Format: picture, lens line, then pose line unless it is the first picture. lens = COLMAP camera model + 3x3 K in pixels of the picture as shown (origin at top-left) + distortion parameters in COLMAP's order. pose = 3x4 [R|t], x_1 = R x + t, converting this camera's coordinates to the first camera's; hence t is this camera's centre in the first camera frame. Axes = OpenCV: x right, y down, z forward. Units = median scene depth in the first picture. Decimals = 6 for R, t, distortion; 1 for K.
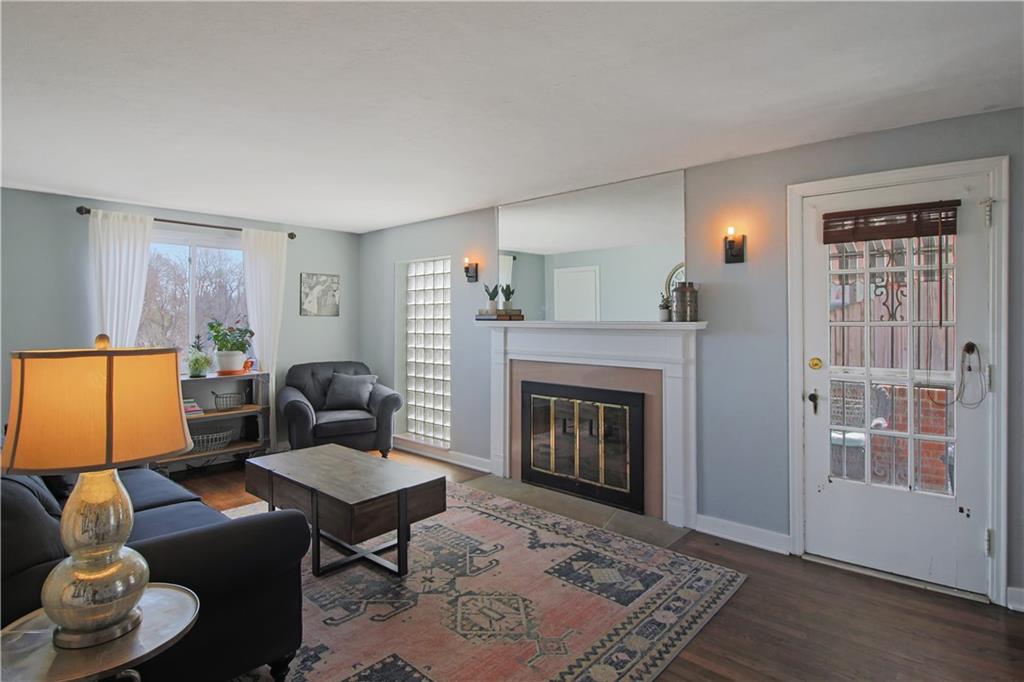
lens RADIAL K [[544.5, 0, 510.3], [0, 544.5, 317.2], [0, 0, 1]] dist [-0.000780, -0.000484]
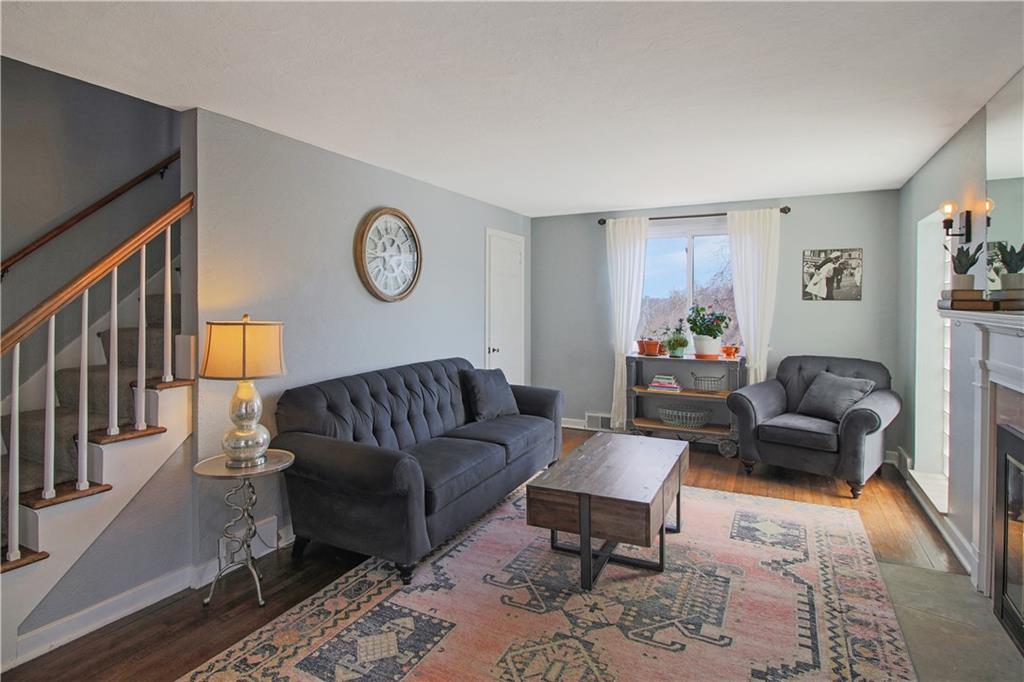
lens RADIAL K [[545.5, 0, 511.9], [0, 545.5, 303.3], [0, 0, 1]] dist [-0.002348, -0.000652]
pose [[0.260064, 0.003489, -0.965585, 0.474976], [0.003640, 0.999983, 0.004593, -0.004960], [0.965584, -0.004709, 0.260047, 0.474734]]
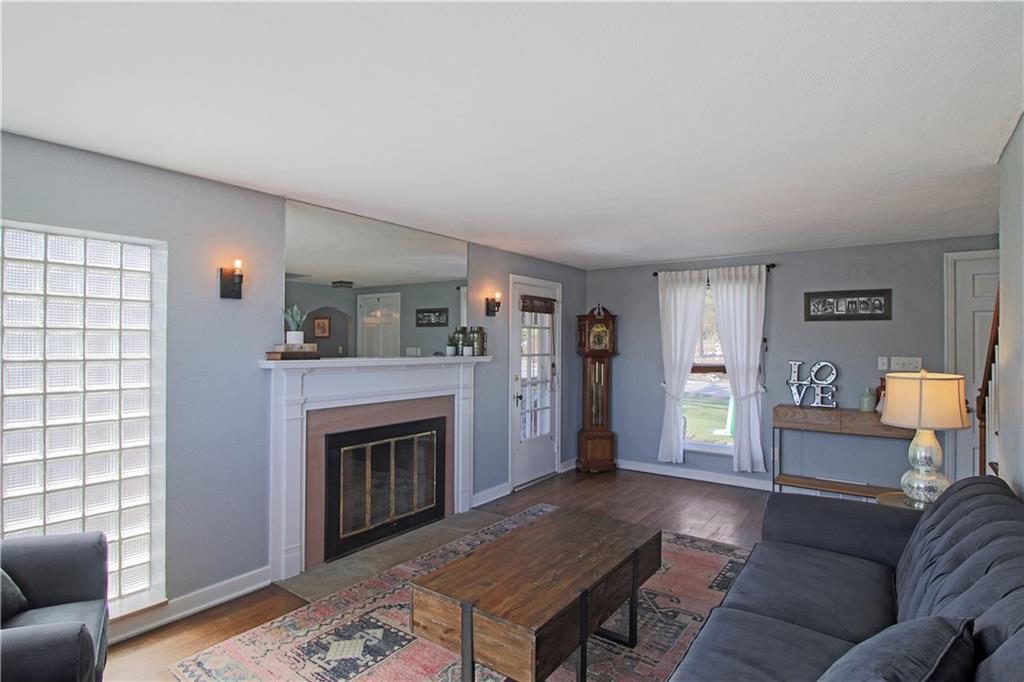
lens RADIAL K [[505.0, 0, 512.0], [0, 505.0, 341.0], [0, 0, 1]] dist [-0.001027, -0.000193]
pose [[-0.094264, 0.010964, 0.995487, -0.857735], [0.000206, 0.999940, -0.010994, -0.012715], [-0.995547, -0.000832, -0.094261, 0.937768]]
